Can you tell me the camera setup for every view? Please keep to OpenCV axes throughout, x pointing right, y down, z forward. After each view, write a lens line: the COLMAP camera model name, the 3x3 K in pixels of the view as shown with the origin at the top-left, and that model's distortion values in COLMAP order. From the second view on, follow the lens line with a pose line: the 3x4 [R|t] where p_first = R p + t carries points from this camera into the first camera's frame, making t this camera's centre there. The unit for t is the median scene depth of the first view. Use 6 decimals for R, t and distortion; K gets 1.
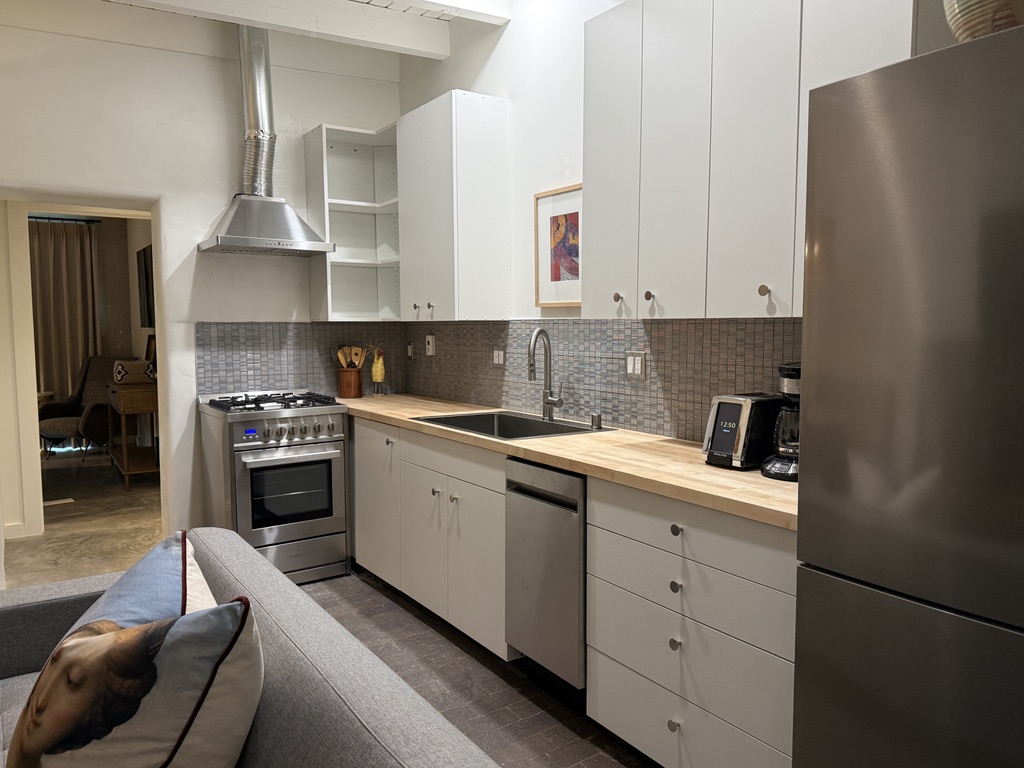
lens RADIAL K [[760.0, 0, 528.1], [0, 760.0, 388.3], [0, 0, 1]] dist [0.012290, -0.034540]
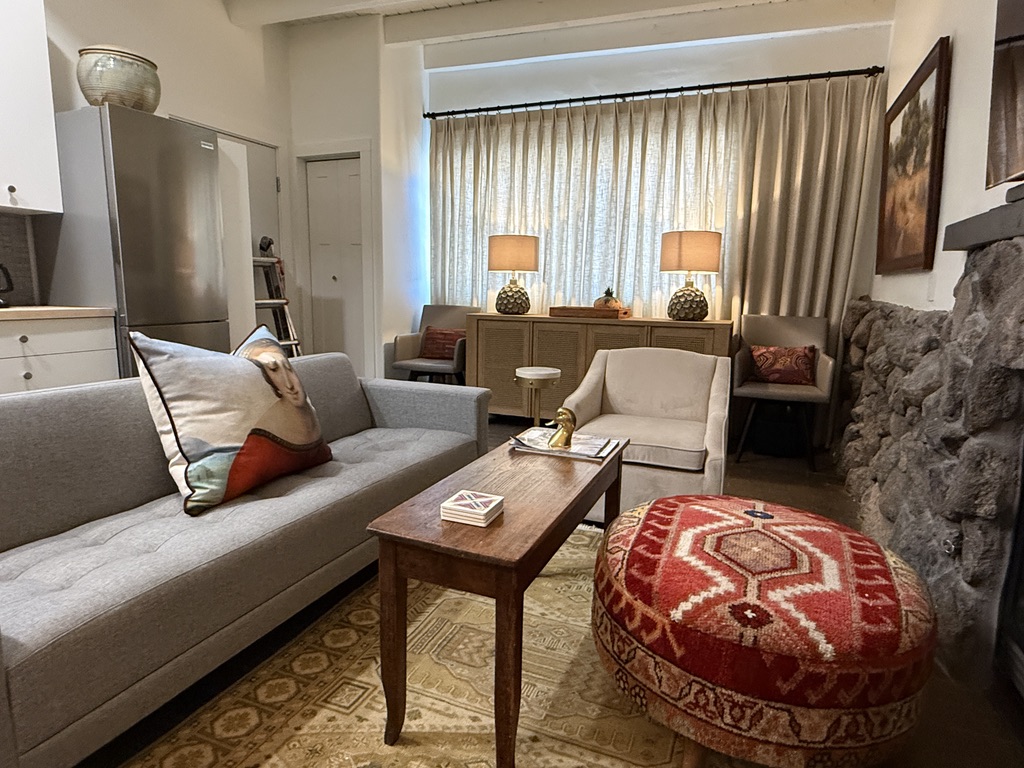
lens RADIAL K [[604.7, 0, 512.0], [0, 604.7, 384.0], [0, 0, 1]] dist [0.001206, -0.000171]
pose [[-0.530314, -0.143263, 0.835609, -0.666914], [0.051009, 0.978442, 0.200124, 0.039444], [-0.846266, 0.148752, -0.511573, 0.392063]]
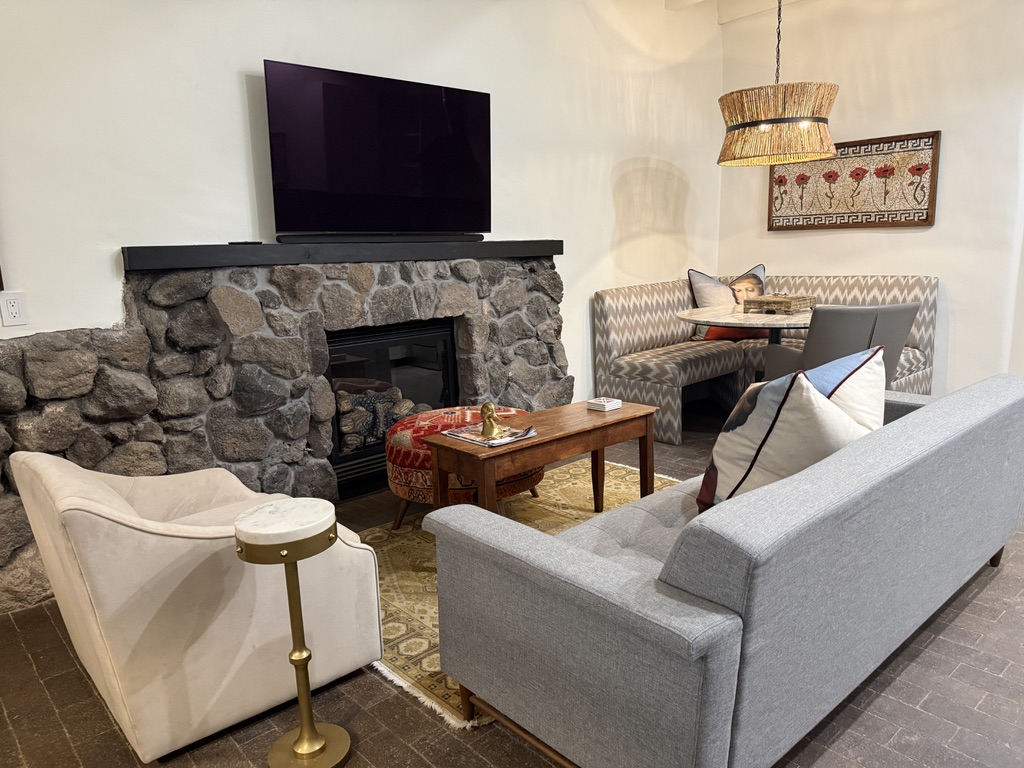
lens RADIAL K [[717.9, 0, 509.9], [0, 717.9, 396.4], [0, 0, 1]] dist [0.091309, -0.146121]
pose [[0.111182, 0.199955, -0.973476, 0.299862], [-0.043058, 0.979599, 0.196295, 0.018468], [0.992867, 0.020091, 0.117523, 0.075067]]
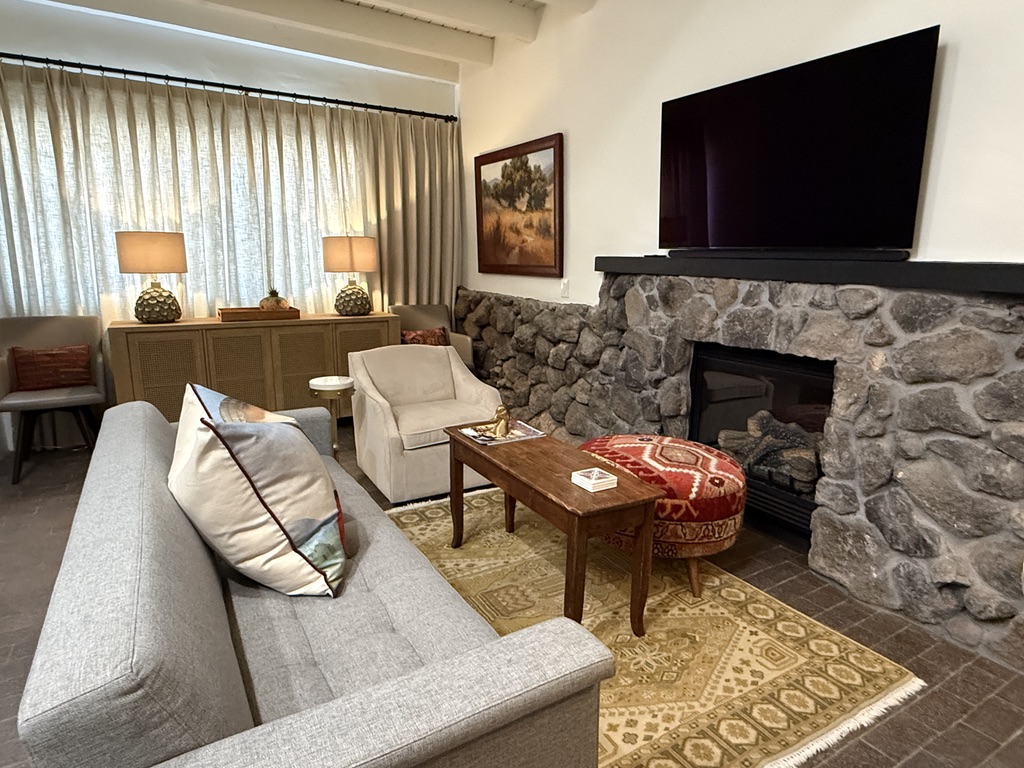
lens RADIAL K [[604.7, 0, 512.0], [0, 604.7, 384.0], [0, 0, 1]] dist [0.001206, -0.000171]
pose [[-0.996819, -0.025228, 0.075604, -0.369084], [-0.003016, 0.959846, 0.280513, -0.036752], [-0.079645, 0.279392, -0.956868, 0.689555]]
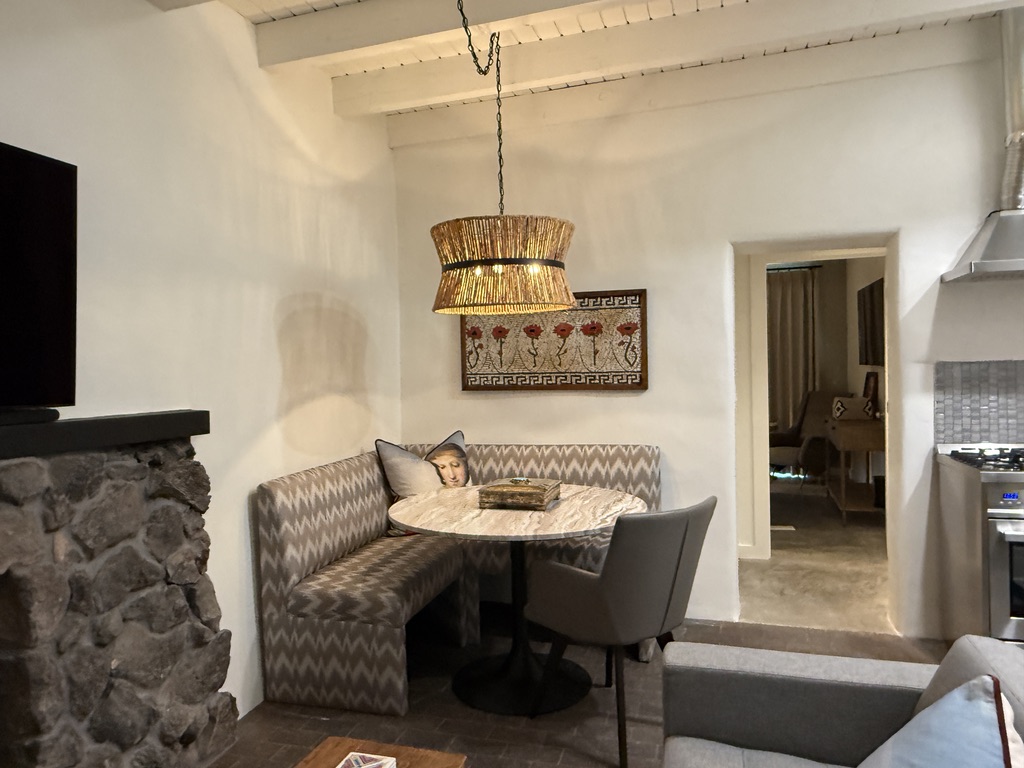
lens RADIAL K [[708.9, 0, 507.7], [0, 708.9, 384.4], [0, 0, 1]] dist [-0.004100, 0.005028]
pose [[0.611041, 0.004826, -0.791585, -0.083853], [-0.040710, 0.998850, -0.025336, -0.019177], [0.790552, 0.047707, 0.610534, 0.092945]]
